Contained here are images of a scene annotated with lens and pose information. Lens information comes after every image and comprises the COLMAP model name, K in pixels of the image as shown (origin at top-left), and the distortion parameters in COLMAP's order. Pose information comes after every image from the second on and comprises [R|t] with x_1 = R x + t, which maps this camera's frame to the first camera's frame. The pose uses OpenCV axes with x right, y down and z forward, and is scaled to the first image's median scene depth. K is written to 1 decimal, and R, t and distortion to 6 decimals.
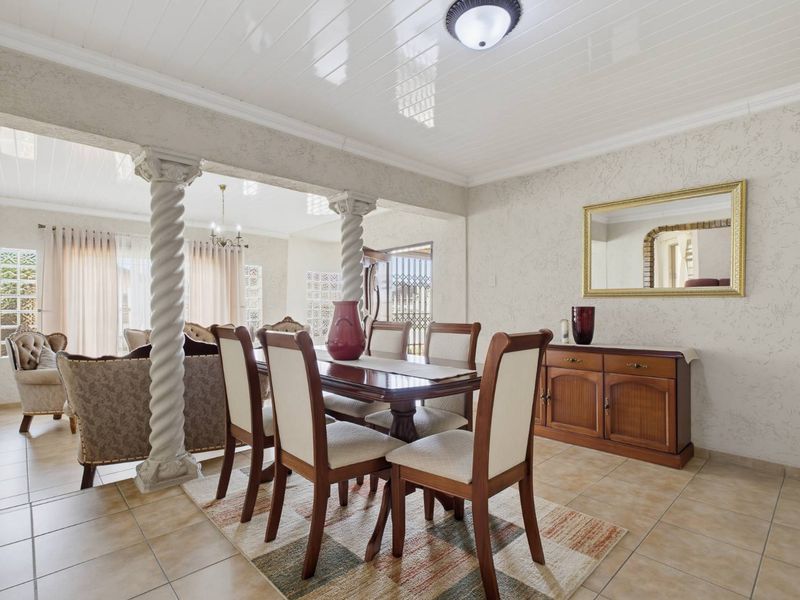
lens RADIAL K [[410.2, 0, 394.3], [0, 410.2, 300.9], [0, 0, 1]] dist [0.001192, -0.000055]
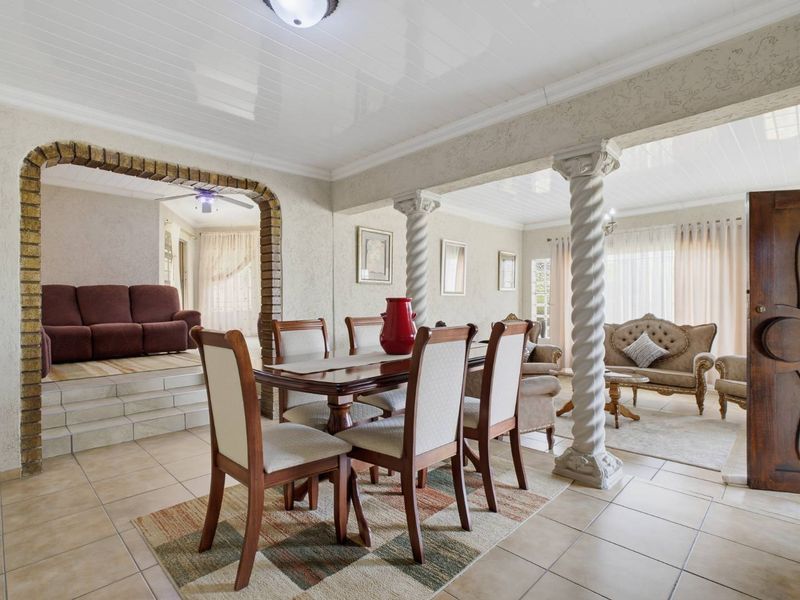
lens RADIAL K [[410.2, 0, 394.3], [0, 410.2, 300.9], [0, 0, 1]] dist [0.001192, -0.000055]
pose [[0.033540, 0.002160, -0.999435, 0.409176], [0.017259, 0.999847, 0.002740, 0.000954], [0.999288, -0.017341, 0.033498, 0.423948]]
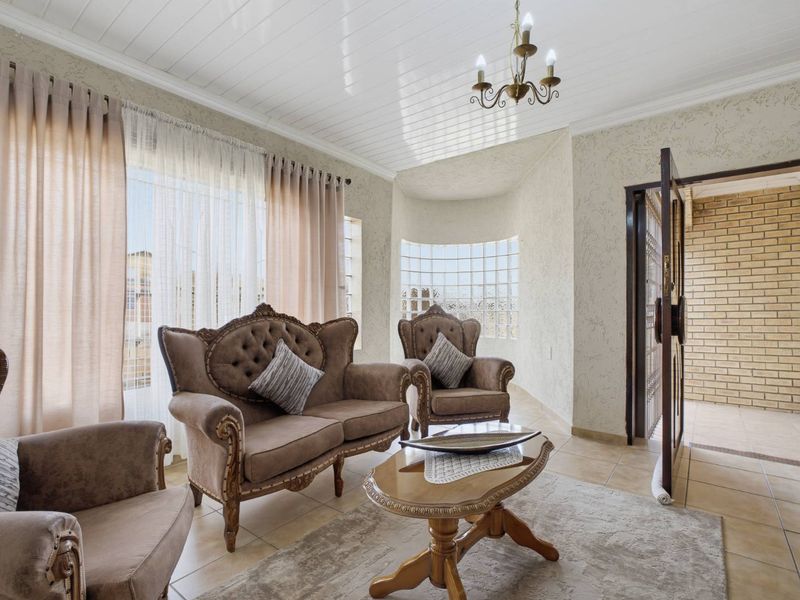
lens RADIAL K [[400.4, 0, 400.0], [0, 400.4, 300.0], [0, 0, 1]] dist [0.000657, -0.000003]
pose [[0.986417, 0.000134, 0.164262, -0.477450], [0.001613, 0.999943, -0.010507, 0.045017], [-0.164254, 0.010629, 0.986361, 0.561228]]
